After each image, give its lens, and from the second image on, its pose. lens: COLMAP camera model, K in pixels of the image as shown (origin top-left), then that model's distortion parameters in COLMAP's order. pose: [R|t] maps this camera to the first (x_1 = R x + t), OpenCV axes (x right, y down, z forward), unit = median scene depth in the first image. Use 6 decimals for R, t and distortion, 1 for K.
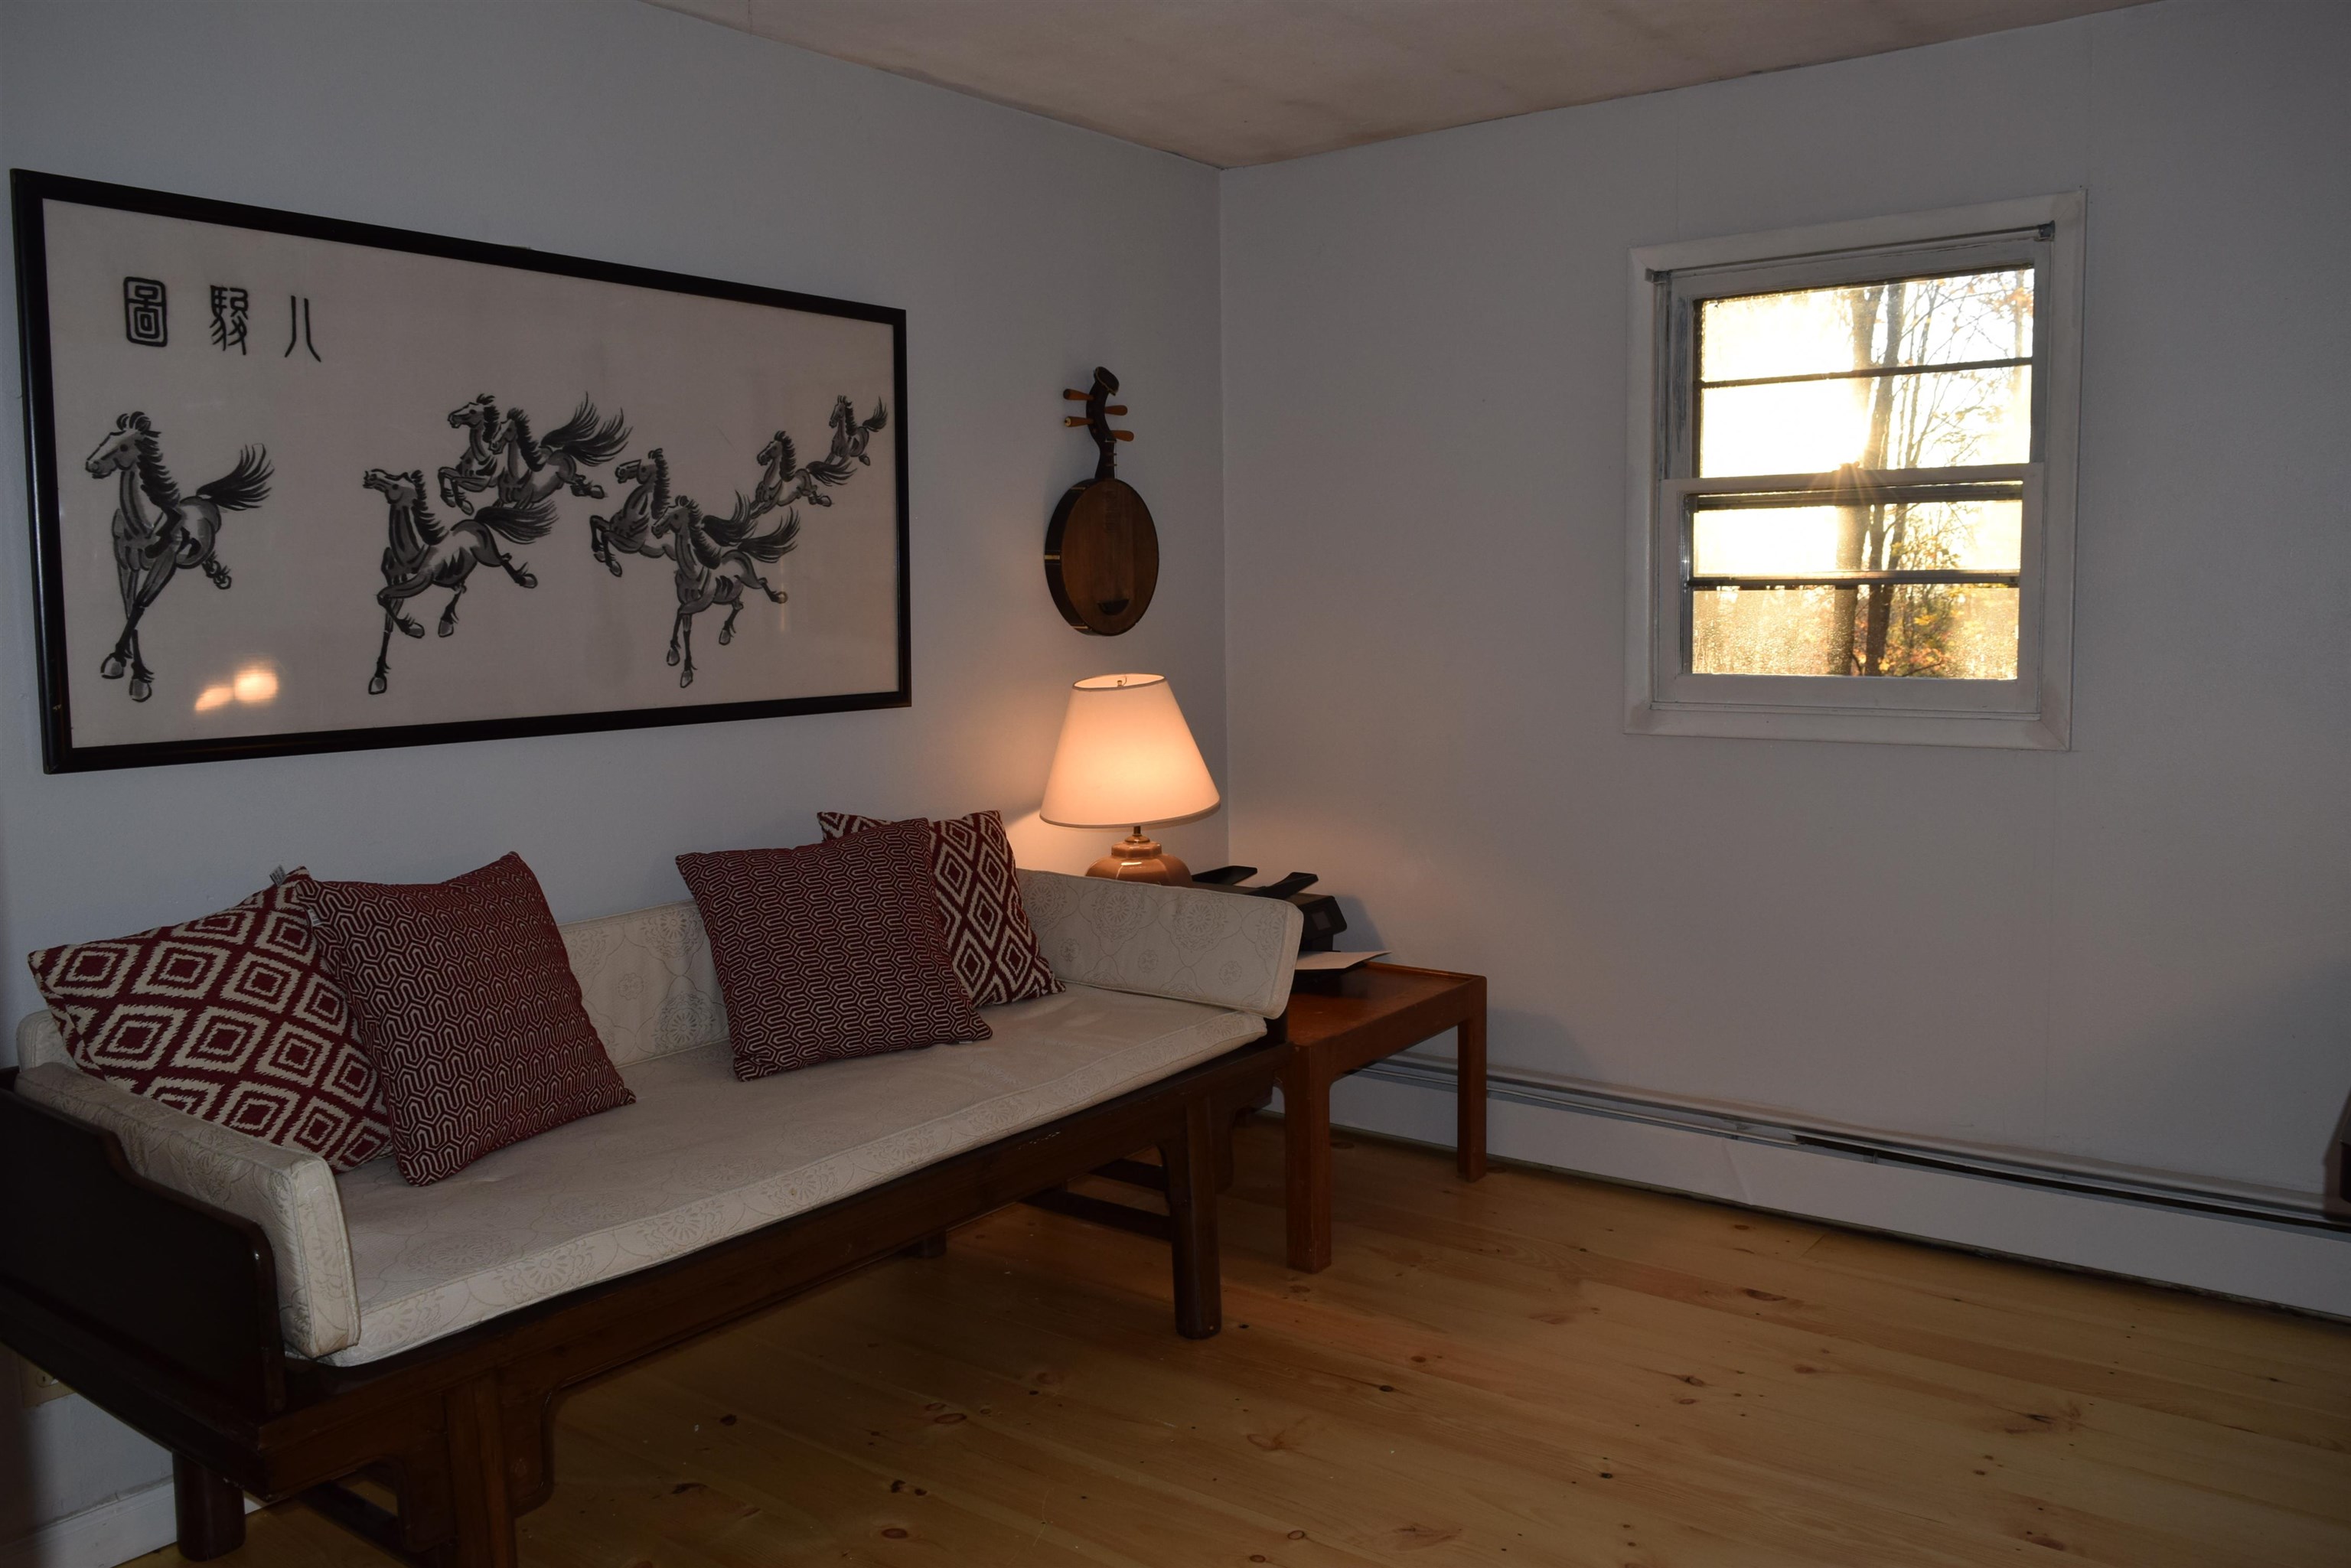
lens RADIAL K [[1834.5, 0, 1179.0], [0, 1834.5, 784.5], [0, 0, 1]] dist [-0.014785, 0.003916]
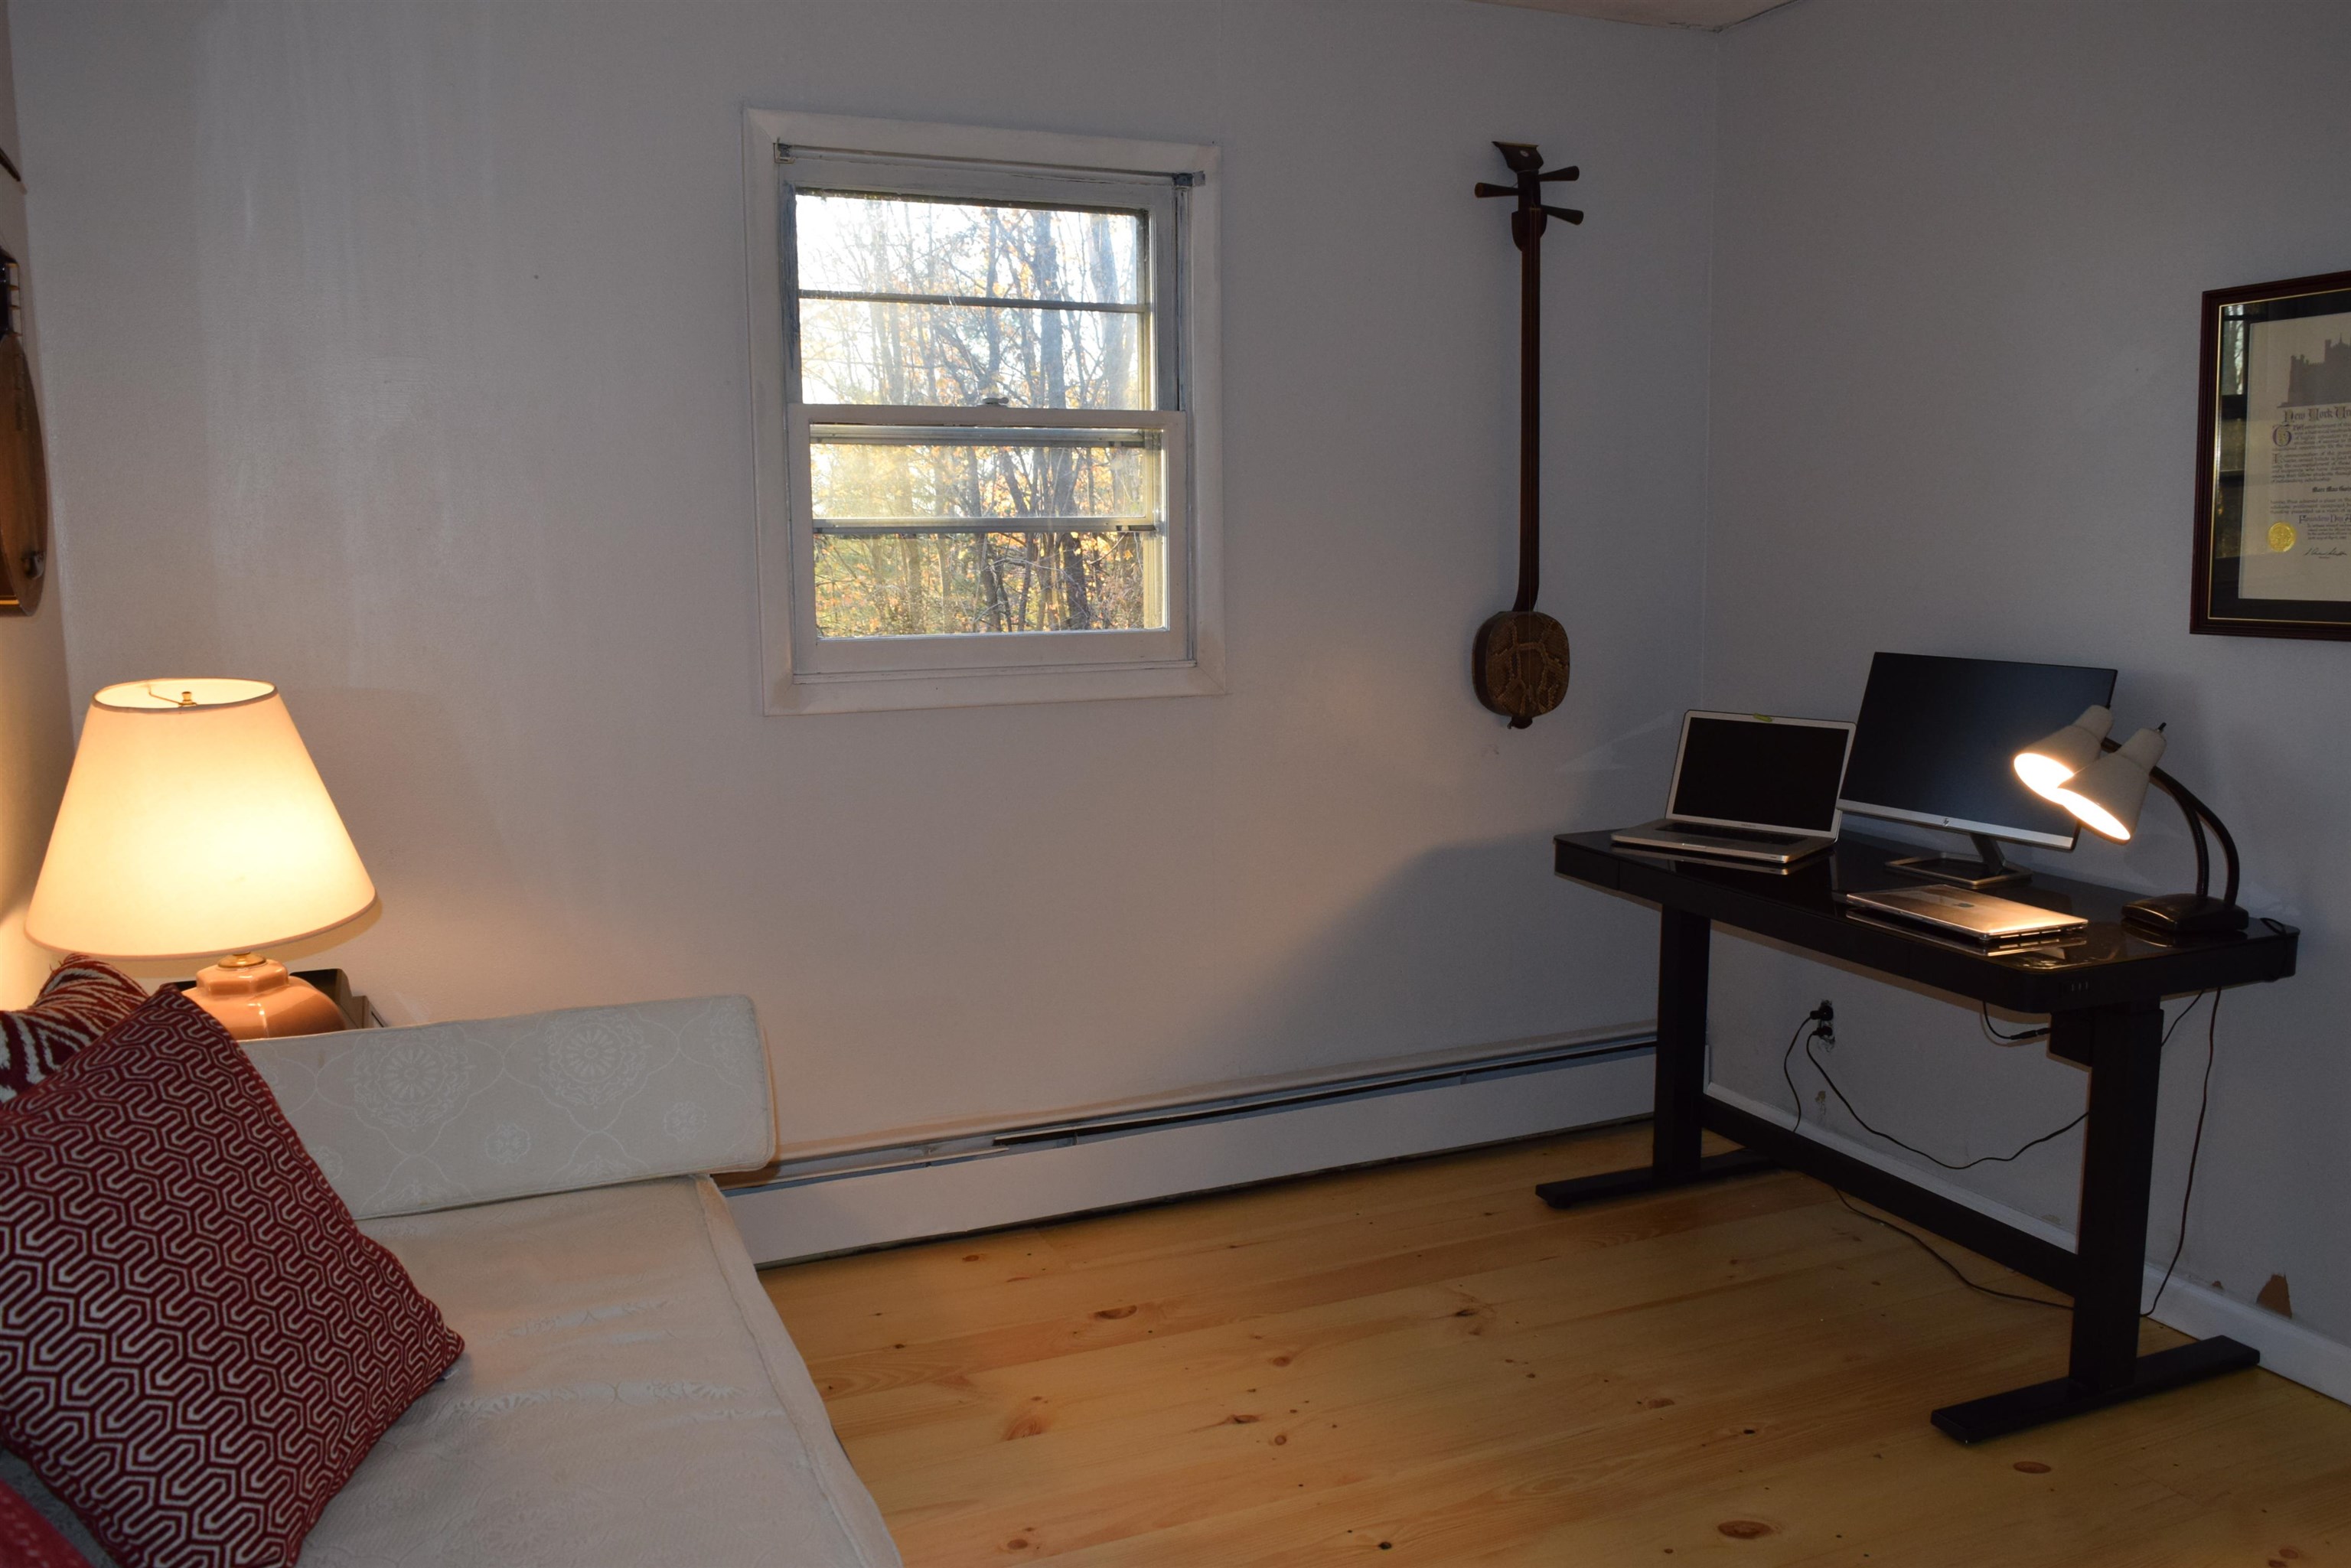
lens RADIAL K [[1834.5, 0, 1178.5], [0, 1834.5, 777.2], [0, 0, 1]] dist [-0.014785, 0.003916]
pose [[0.488296, -0.107819, 0.865992, -0.389607], [0.097500, 0.992866, 0.068639, -0.041181], [-0.867214, 0.050918, 0.495325, 0.465103]]
